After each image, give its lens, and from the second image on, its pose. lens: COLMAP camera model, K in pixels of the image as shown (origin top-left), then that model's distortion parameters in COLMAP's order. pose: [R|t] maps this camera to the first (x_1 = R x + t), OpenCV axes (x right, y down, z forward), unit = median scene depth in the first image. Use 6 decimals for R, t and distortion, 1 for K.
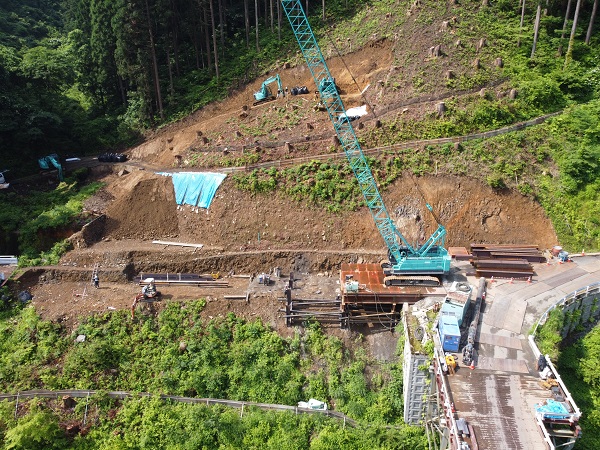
lens RADIAL K [[448.8, 0, 300.0], [0, 448.8, 226.8], [0, 0, 1]] dist [-0.007983, -0.001859]
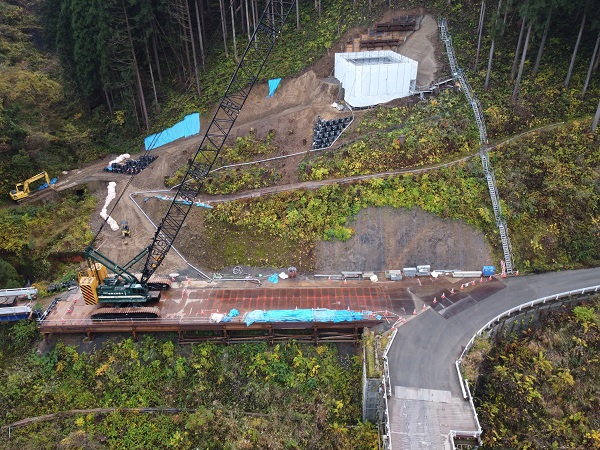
lens RADIAL K [[448.8, 0, 300.5], [0, 448.8, 225.3], [0, 0, 1]] dist [-0.007983, -0.001859]
pose [[0.999005, -0.023480, 0.037928, 0.009993], [0.018092, 0.990459, 0.136614, -0.196323], [-0.040774, -0.135792, 0.989898, -0.129580]]
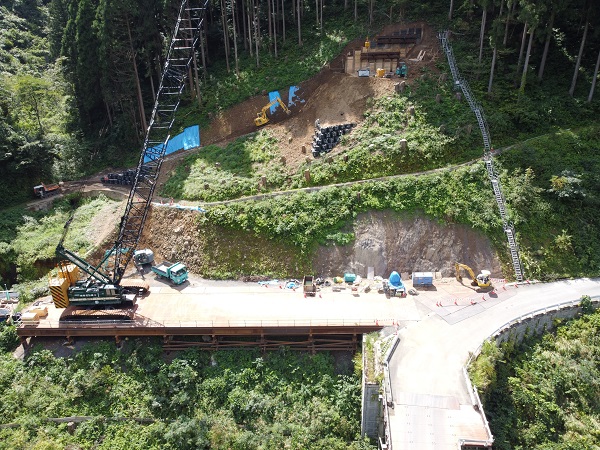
lens RADIAL K [[448.8, 0, 302.1], [0, 448.8, 225.9], [0, 0, 1]] dist [-0.007983, -0.001859]
pose [[0.999594, -0.013503, 0.025088, 0.033866], [0.012342, 0.998872, 0.045852, -0.111386], [-0.025679, -0.045523, 0.998633, -0.093685]]
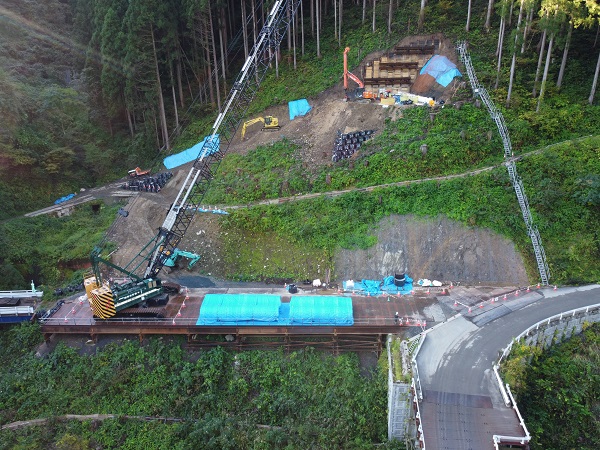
lens RADIAL K [[448.8, 0, 300.7], [0, 448.8, 226.4], [0, 0, 1]] dist [-0.007983, -0.001859]
pose [[0.999957, -0.005491, 0.007504, 0.000501], [0.005502, 0.999984, -0.001365, -0.071535], [-0.007496, 0.001406, 0.999971, -0.095775]]
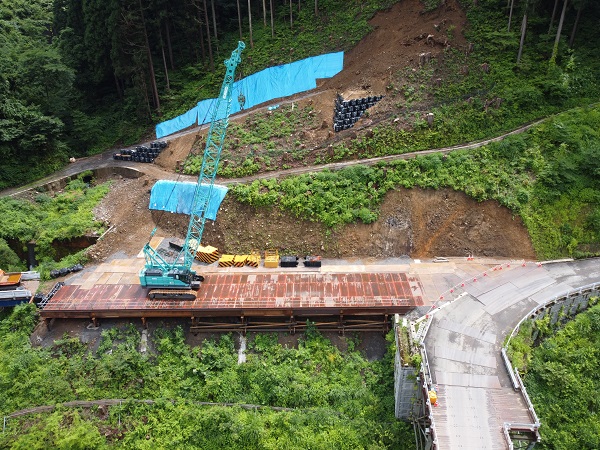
lens RADIAL K [[448.8, 0, 300.3], [0, 448.8, 226.1], [0, 0, 1]] dist [-0.007983, -0.001859]
pose [[0.999546, -0.018174, 0.024032, -0.021049], [0.015658, 0.994761, 0.101027, -0.116484], [-0.025742, -0.100604, 0.994593, -0.065968]]
